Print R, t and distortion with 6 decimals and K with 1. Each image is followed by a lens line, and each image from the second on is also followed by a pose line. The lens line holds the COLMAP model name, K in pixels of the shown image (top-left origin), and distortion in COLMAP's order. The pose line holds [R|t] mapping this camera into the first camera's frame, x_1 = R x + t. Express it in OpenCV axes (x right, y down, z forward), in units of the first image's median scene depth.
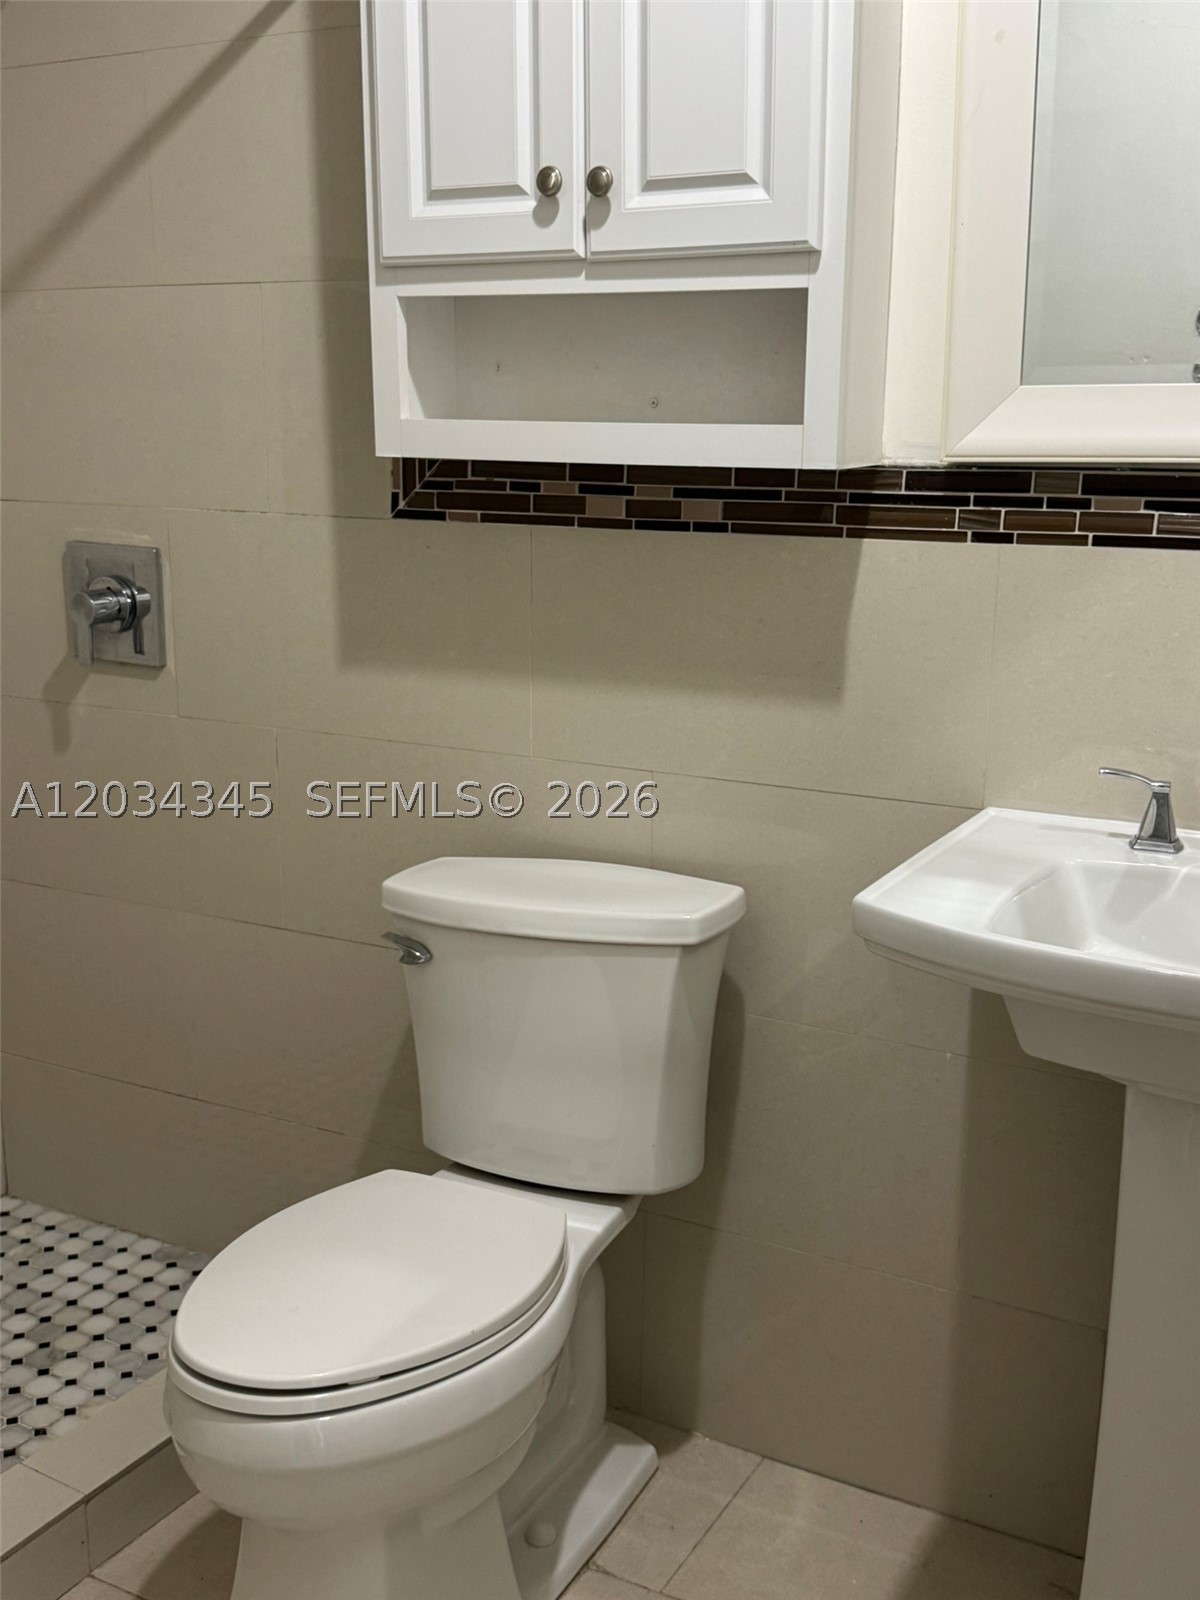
lens RADIAL K [[1744.5, 0, 597.5], [0, 1744.5, 815.0], [0, 0, 1]] dist [0.082904, 0.000000]
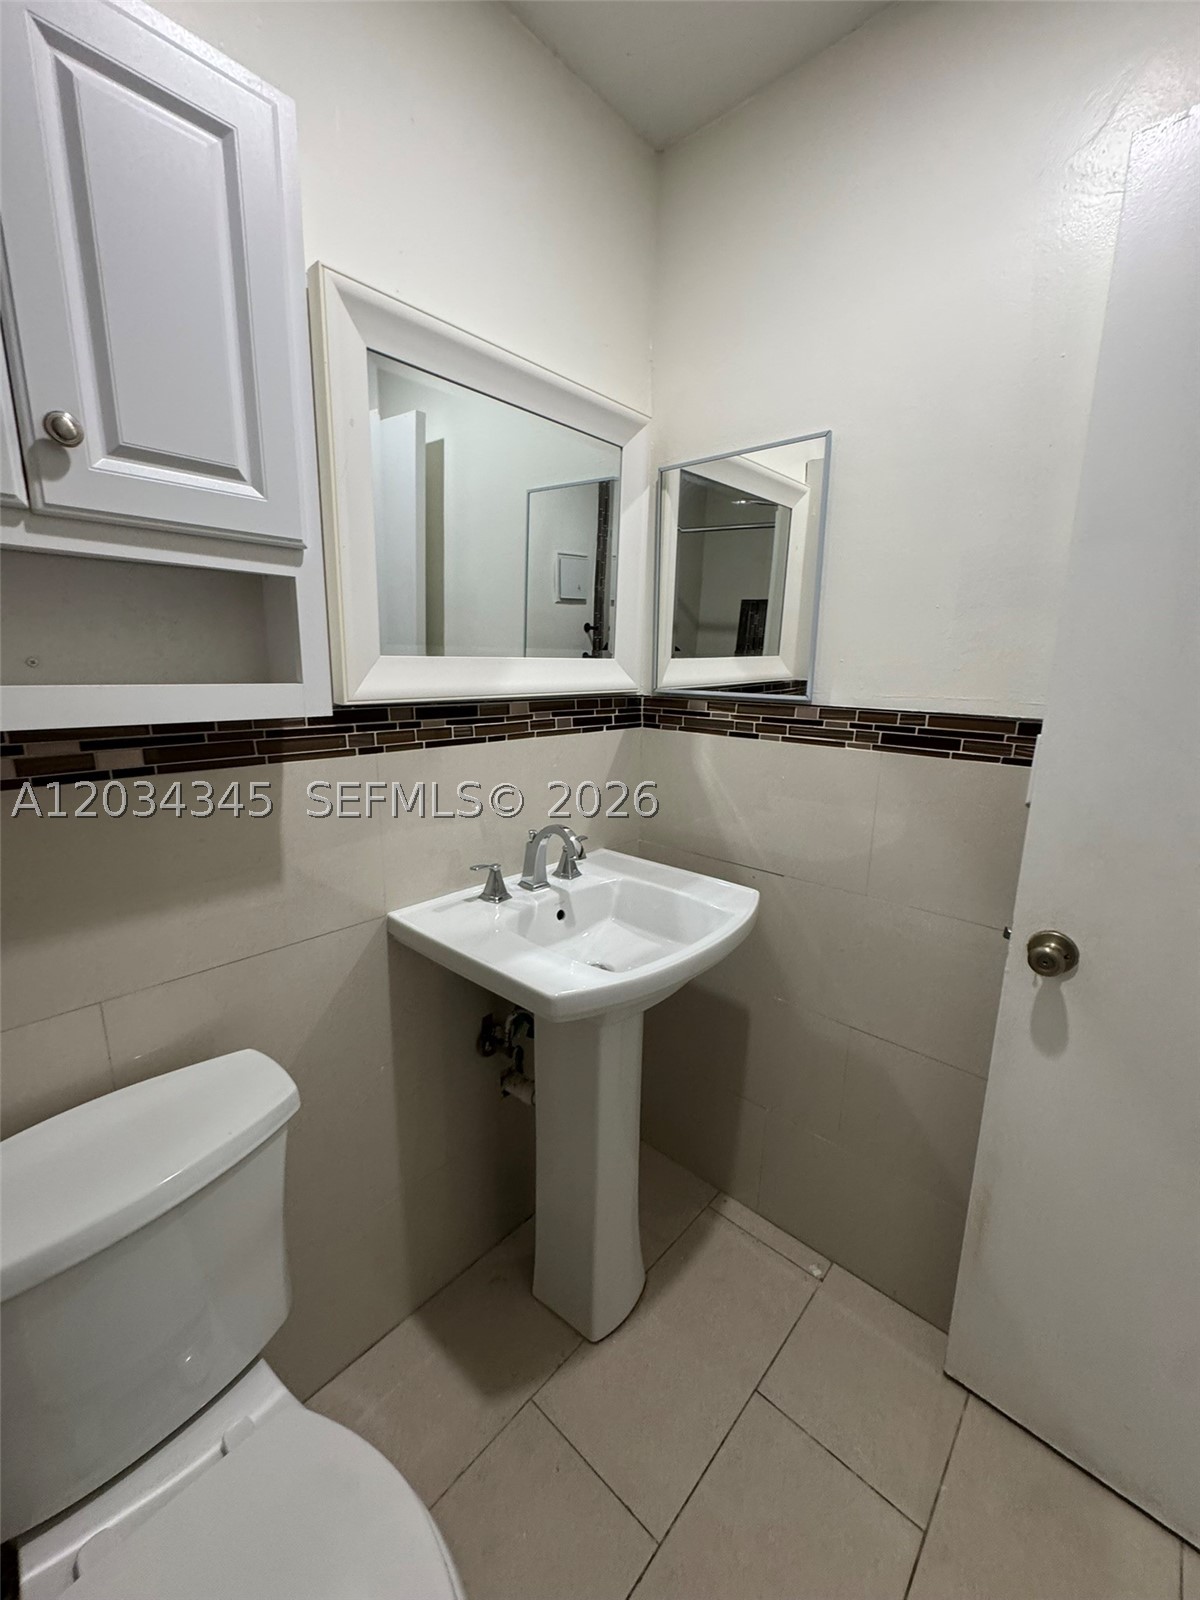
lens RADIAL K [[651.4, 0, 598.6], [0, 651.4, 802.9], [0, 0, 1]] dist [-0.002617, 0.000621]
pose [[0.219275, -0.209379, 0.952932, -0.293659], [0.202332, 0.965227, 0.165523, -0.167073], [-0.954453, 0.156513, 0.254014, 0.661930]]
